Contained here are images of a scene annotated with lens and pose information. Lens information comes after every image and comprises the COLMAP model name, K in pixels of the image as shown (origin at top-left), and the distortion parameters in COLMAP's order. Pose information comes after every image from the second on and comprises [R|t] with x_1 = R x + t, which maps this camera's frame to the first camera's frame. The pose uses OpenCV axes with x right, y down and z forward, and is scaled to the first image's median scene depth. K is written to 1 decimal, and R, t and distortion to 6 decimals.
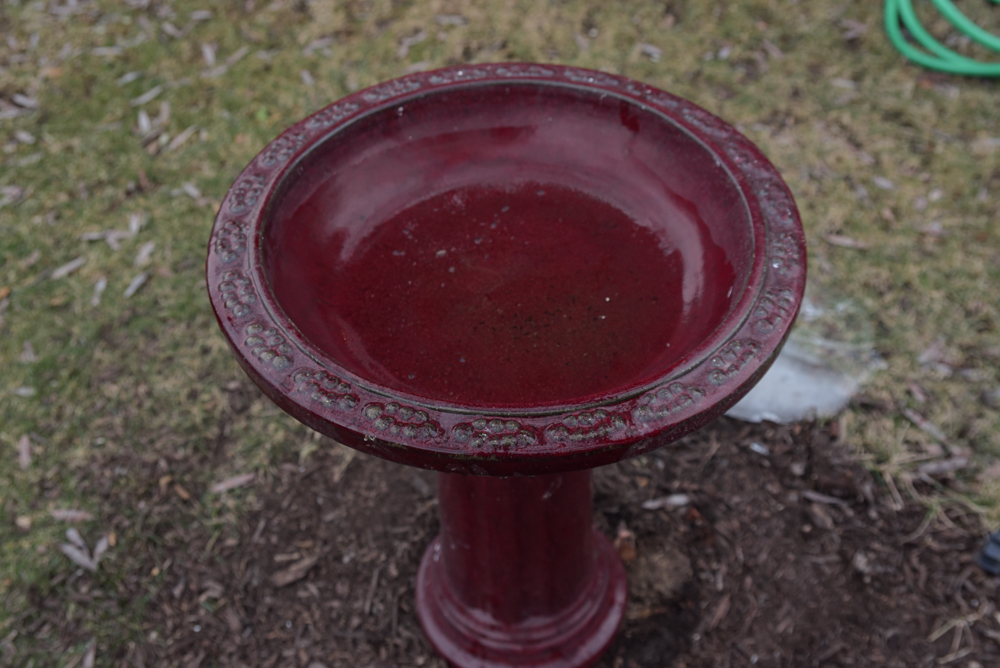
lens RADIAL K [[1153.4, 0, 500.0], [0, 1153.4, 334.0], [0, 0, 1]] dist [0.021894, 0.035454]
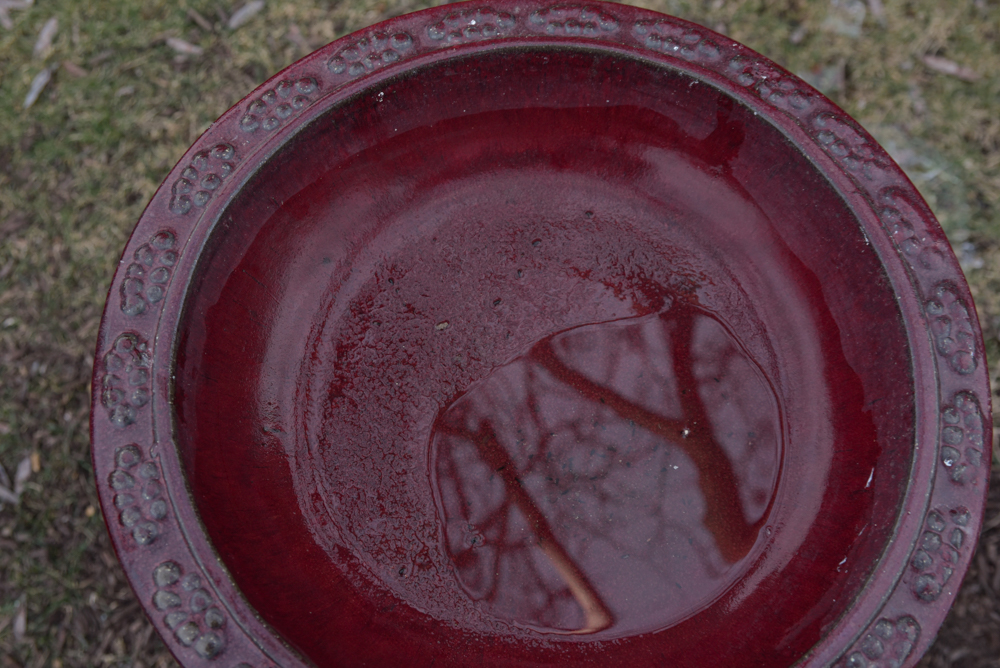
lens RADIAL K [[1153.2, 0, 500.0], [0, 1153.2, 334.0], [0, 0, 1]] dist [0.002397, 0.057327]
pose [[0.999378, 0.022711, 0.026968, -0.025904], [-0.030983, 0.930769, 0.364293, -0.236810], [-0.016828, -0.364902, 0.930894, 0.266394]]
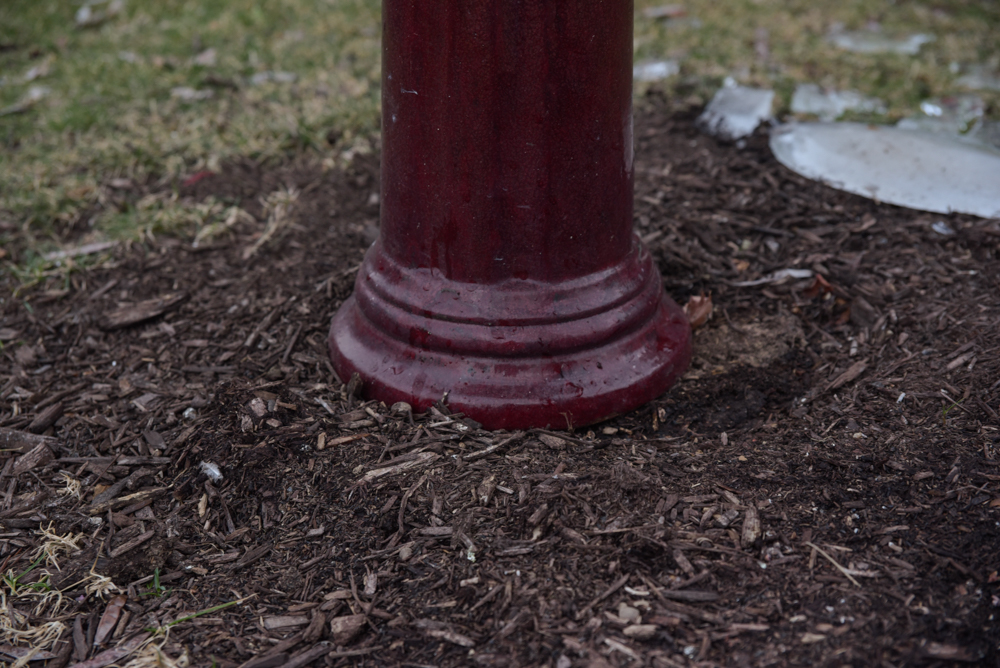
lens RADIAL K [[1739.3, 0, 498.3], [0, 1739.3, 352.4], [0, 0, 1]] dist [0.181576, 0.018551]
pose [[0.989731, 0.090142, -0.110936, 0.108965], [-0.124158, 0.926703, -0.354692, 0.531296], [0.070832, 0.364823, 0.928379, 0.175726]]
